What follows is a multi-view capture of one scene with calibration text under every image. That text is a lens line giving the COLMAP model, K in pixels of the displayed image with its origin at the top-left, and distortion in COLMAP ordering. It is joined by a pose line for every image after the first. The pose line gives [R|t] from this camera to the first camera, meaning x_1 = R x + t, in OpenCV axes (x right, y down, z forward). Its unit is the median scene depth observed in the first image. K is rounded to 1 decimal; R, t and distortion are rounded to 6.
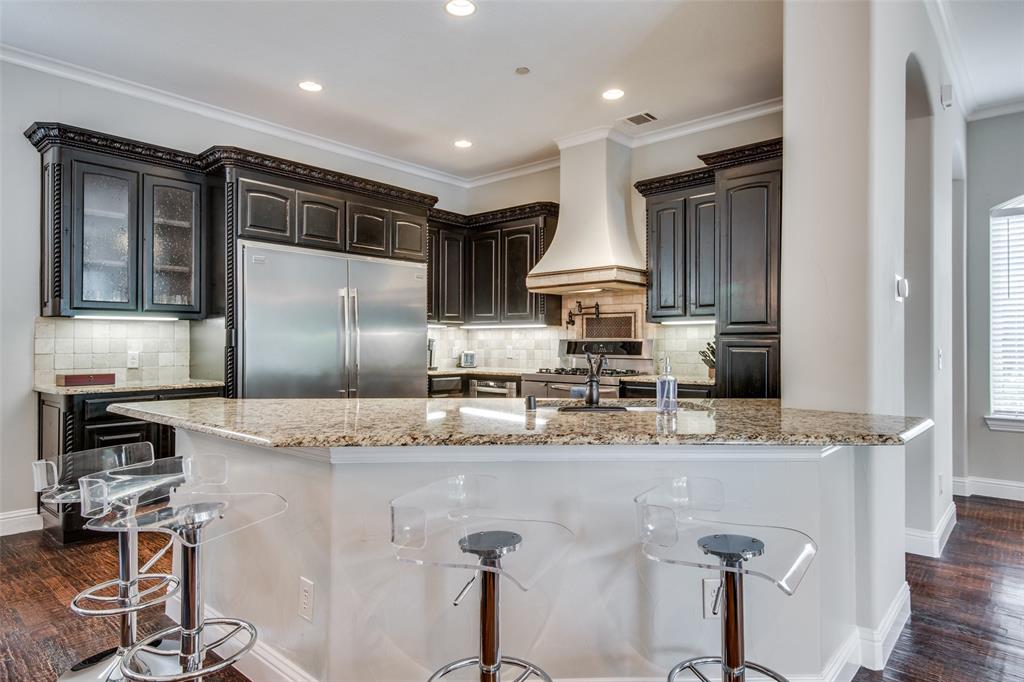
lens RADIAL K [[594.6, 0, 512.0], [0, 594.6, 341.0], [0, 0, 1]] dist [0.001589, 0.000041]
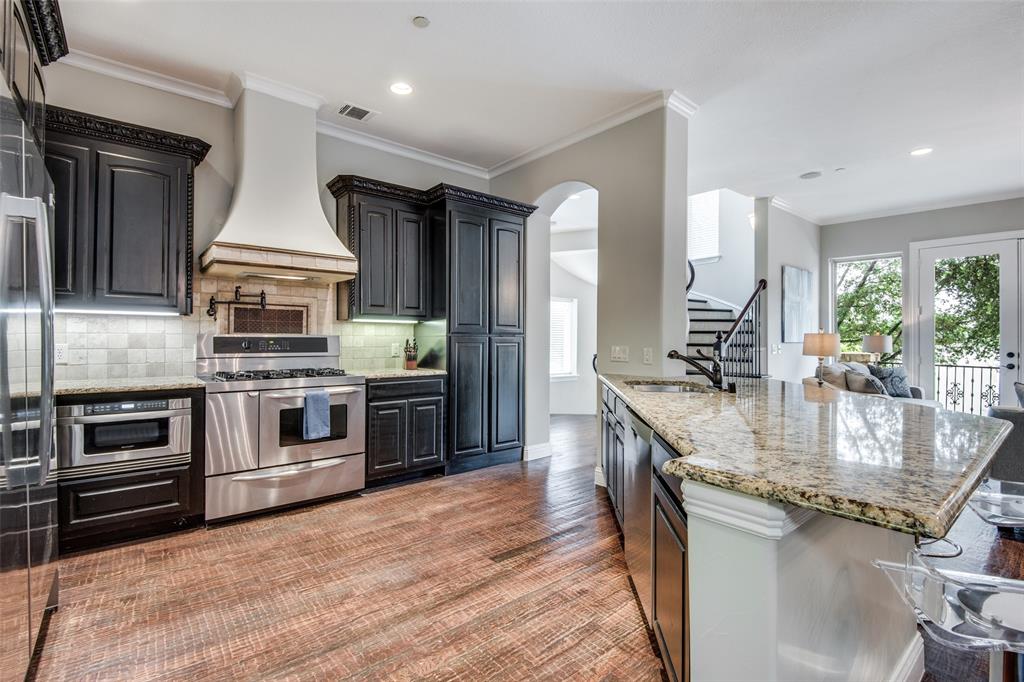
lens RADIAL K [[469.8, 0, 512.0], [0, 469.8, 341.0], [0, 0, 1]] dist [0.003410, -0.010897]
pose [[0.154950, -0.000818, 0.987922, -0.483697], [-0.007749, 0.999968, 0.002044, 0.001986], [-0.987892, -0.007972, 0.154939, 0.588487]]
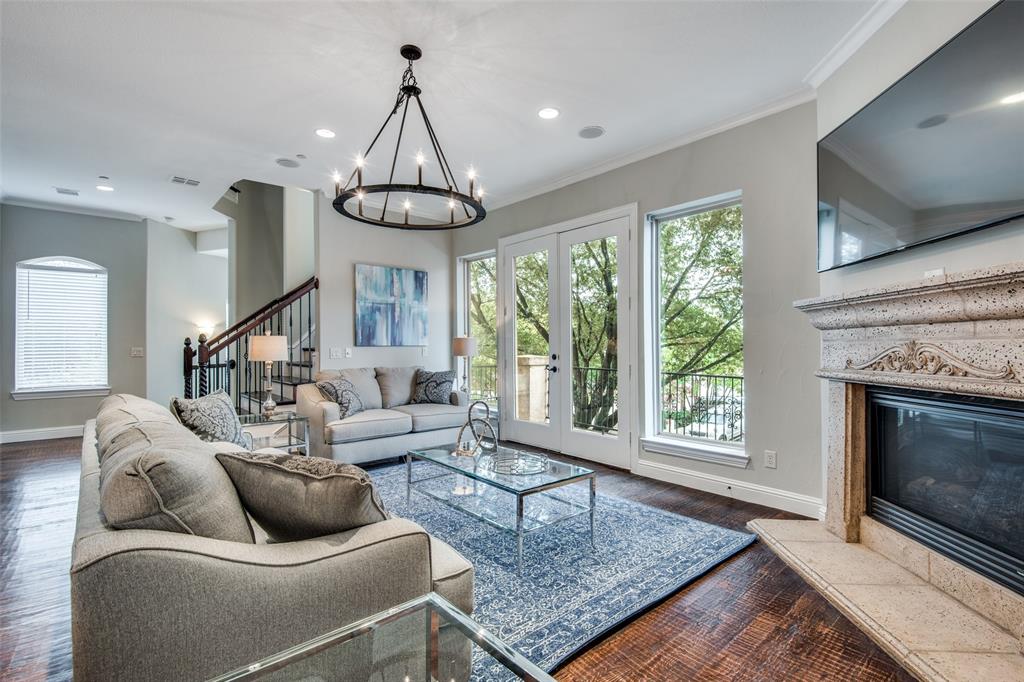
lens RADIAL K [[469.8, 0, 512.0], [0, 469.8, 341.0], [0, 0, 1]] dist [0.003410, -0.010897]
pose [[0.110351, 0.008203, 0.993859, -0.257767], [0.001143, 0.999964, -0.008380, 0.001120], [-0.993892, 0.002060, 0.110337, -0.411073]]
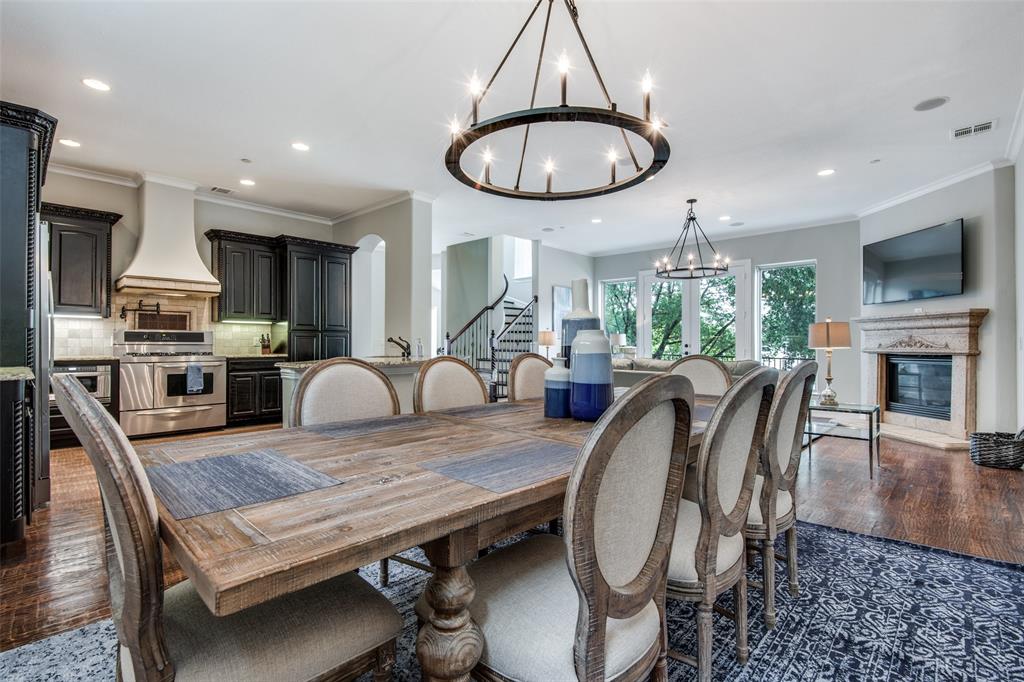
lens RADIAL K [[465.2, 0, 509.2], [0, 465.2, 343.9], [0, 0, 1]] dist [0.002574, -0.009946]
pose [[0.026537, 0.001262, 0.999647, -0.926763], [-0.006020, 0.999981, -0.001102, 0.025215], [-0.999630, -0.005988, 0.026545, 0.203424]]
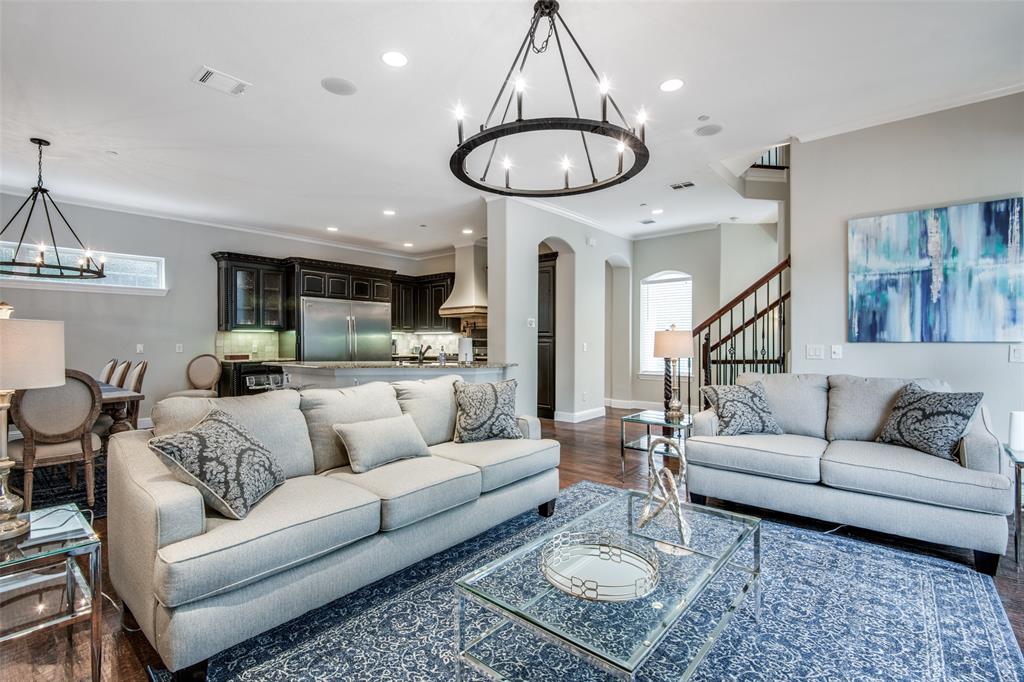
lens RADIAL K [[469.8, 0, 512.0], [0, 469.8, 341.0], [0, 0, 1]] dist [0.003410, -0.010897]
pose [[0.999773, -0.002363, 0.021188, 0.253602], [0.002309, 0.999994, 0.002568, -0.001426], [-0.021194, -0.002518, 0.999772, -0.666558]]
